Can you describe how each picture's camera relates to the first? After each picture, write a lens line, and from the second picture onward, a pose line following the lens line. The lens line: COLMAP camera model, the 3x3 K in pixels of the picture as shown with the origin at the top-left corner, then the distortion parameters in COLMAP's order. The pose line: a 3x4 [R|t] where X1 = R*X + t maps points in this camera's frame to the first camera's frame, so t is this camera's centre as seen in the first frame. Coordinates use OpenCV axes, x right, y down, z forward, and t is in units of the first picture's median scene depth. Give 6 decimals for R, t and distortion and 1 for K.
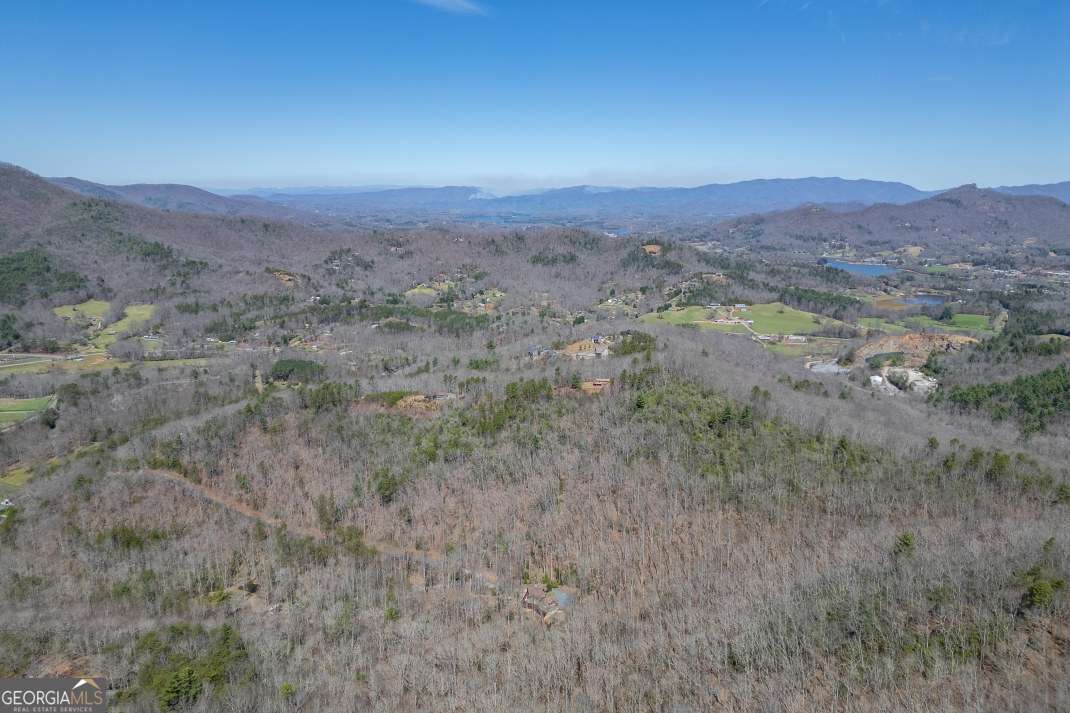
lens RADIAL K [[742.5, 0, 533.0], [0, 742.5, 352.0], [0, 0, 1]] dist [0.074305, -0.066229]
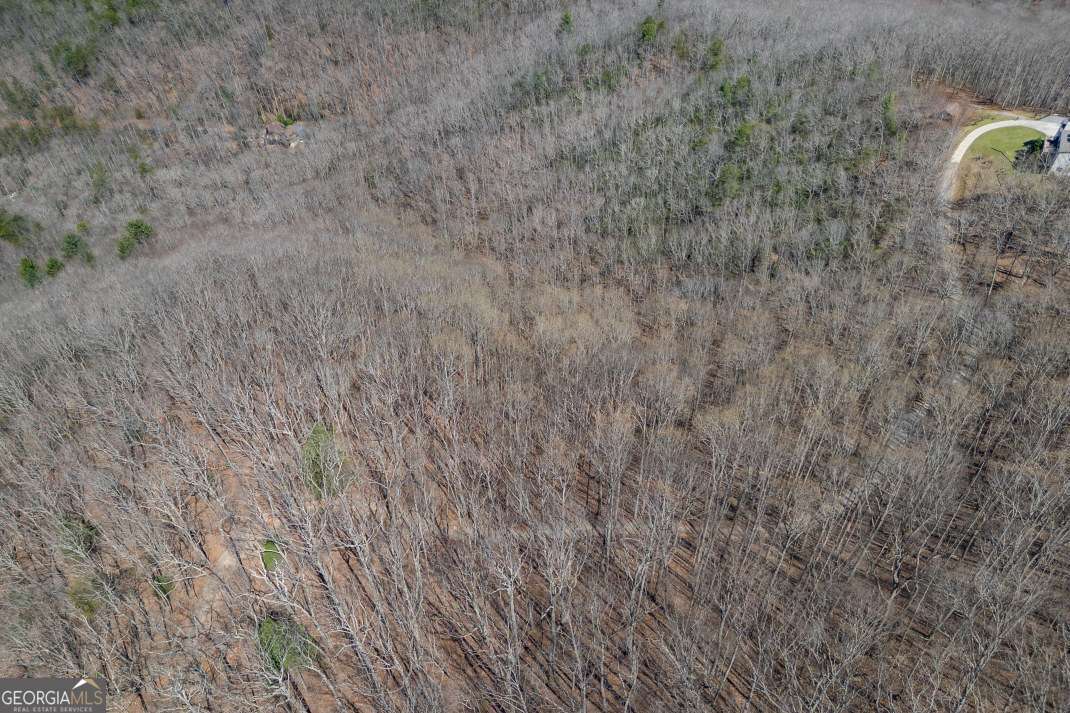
lens RADIAL K [[747.3, 0, 538.6], [0, 747.3, 394.0], [0, 0, 1]] dist [0.019807, -0.000655]
pose [[0.919727, -0.279294, 0.275856, -0.036786], [0.078779, 0.819736, 0.567298, 0.029094], [-0.384572, -0.500027, 0.775936, -0.147351]]
